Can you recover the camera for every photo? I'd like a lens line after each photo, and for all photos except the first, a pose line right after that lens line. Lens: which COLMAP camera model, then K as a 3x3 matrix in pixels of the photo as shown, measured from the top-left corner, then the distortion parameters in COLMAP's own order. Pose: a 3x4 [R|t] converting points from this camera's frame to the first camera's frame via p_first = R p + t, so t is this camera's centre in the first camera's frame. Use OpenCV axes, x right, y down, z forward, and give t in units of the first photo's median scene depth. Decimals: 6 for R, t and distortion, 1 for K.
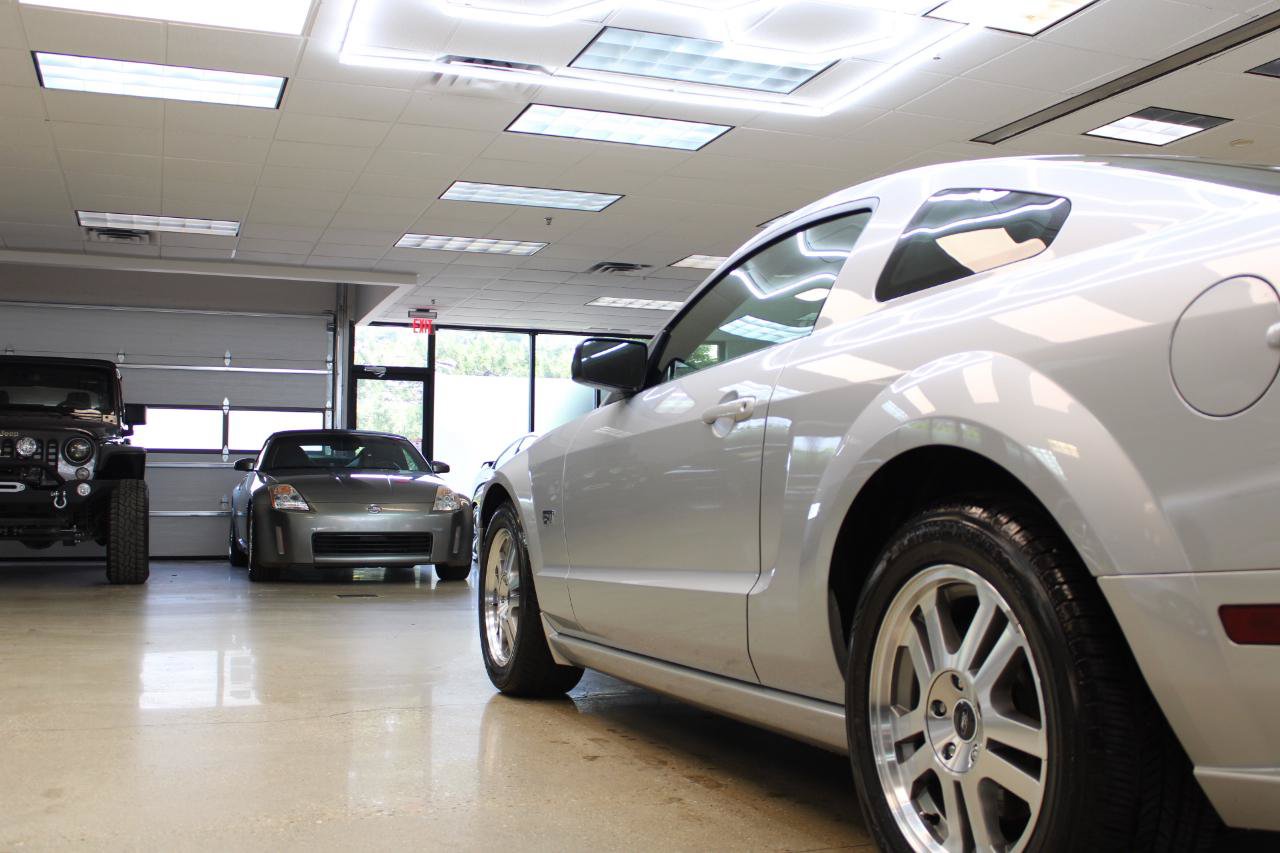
lens RADIAL K [[1342.2, 0, 640.0], [0, 1342.2, 426.5], [0, 0, 1]] dist [-0.085719, 0.036199]
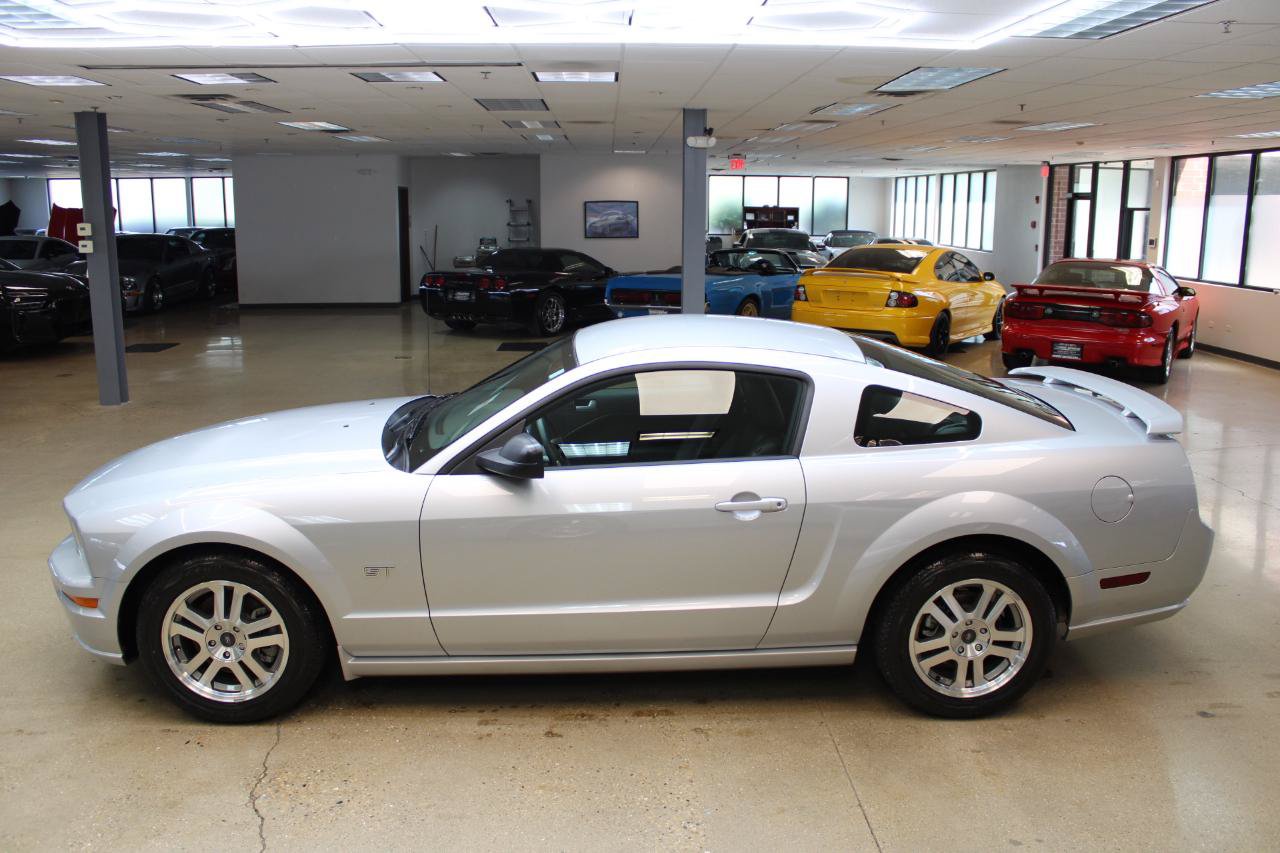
lens RADIAL K [[1073.8, 0, 640.0], [0, 1073.8, 426.5], [0, 0, 1]] dist [-0.094099, 0.001593]
pose [[0.310965, -0.201121, 0.928898, -0.903392], [-0.060280, 0.971212, 0.230462, -0.305947], [-0.948508, -0.127660, 0.289890, 0.572070]]
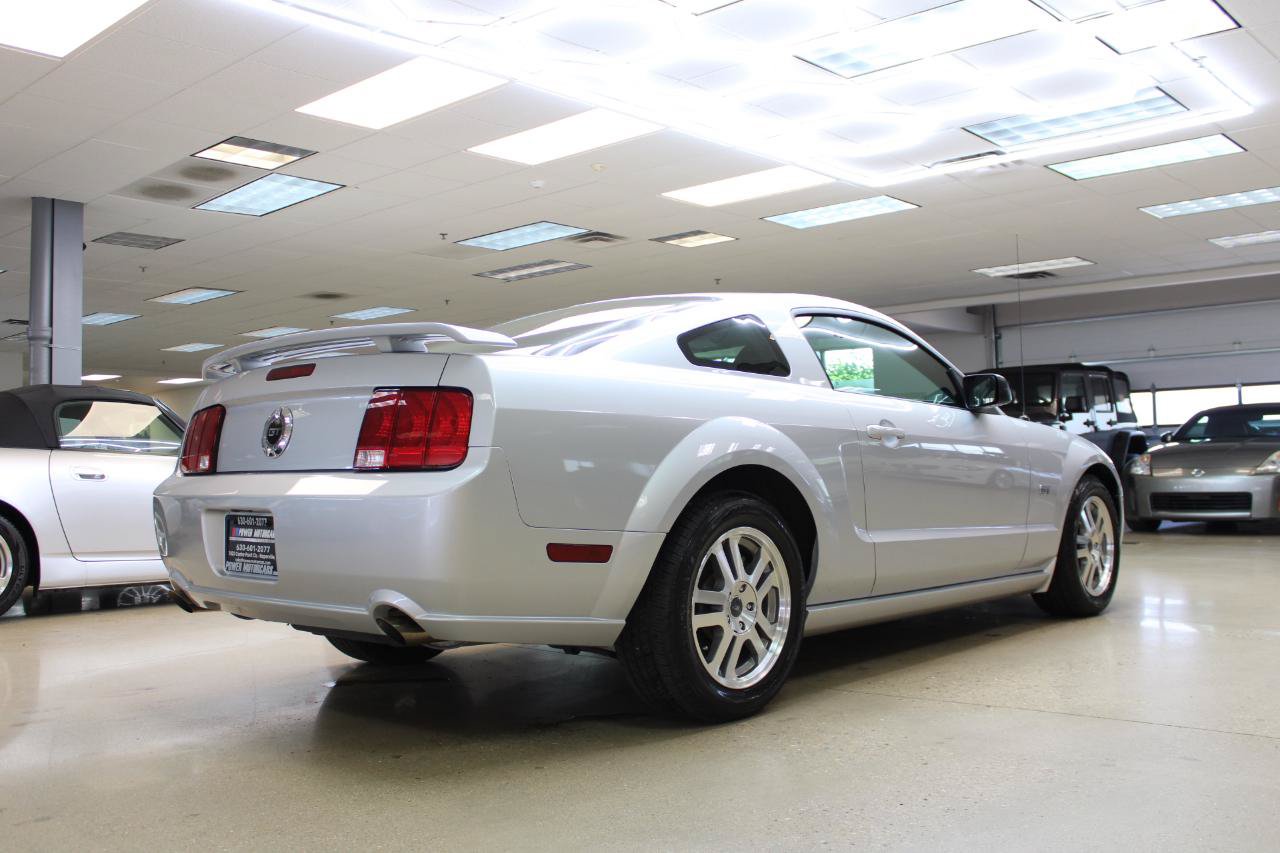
lens RADIAL K [[1207.5, 0, 648.6], [0, 1207.5, 424.0], [0, 0, 1]] dist [-0.113906, 0.086064]
pose [[0.446253, -0.047351, -0.893653, 1.414925], [0.072483, 0.997231, -0.016644, -0.001062], [0.891967, -0.057347, 0.448450, 0.230803]]
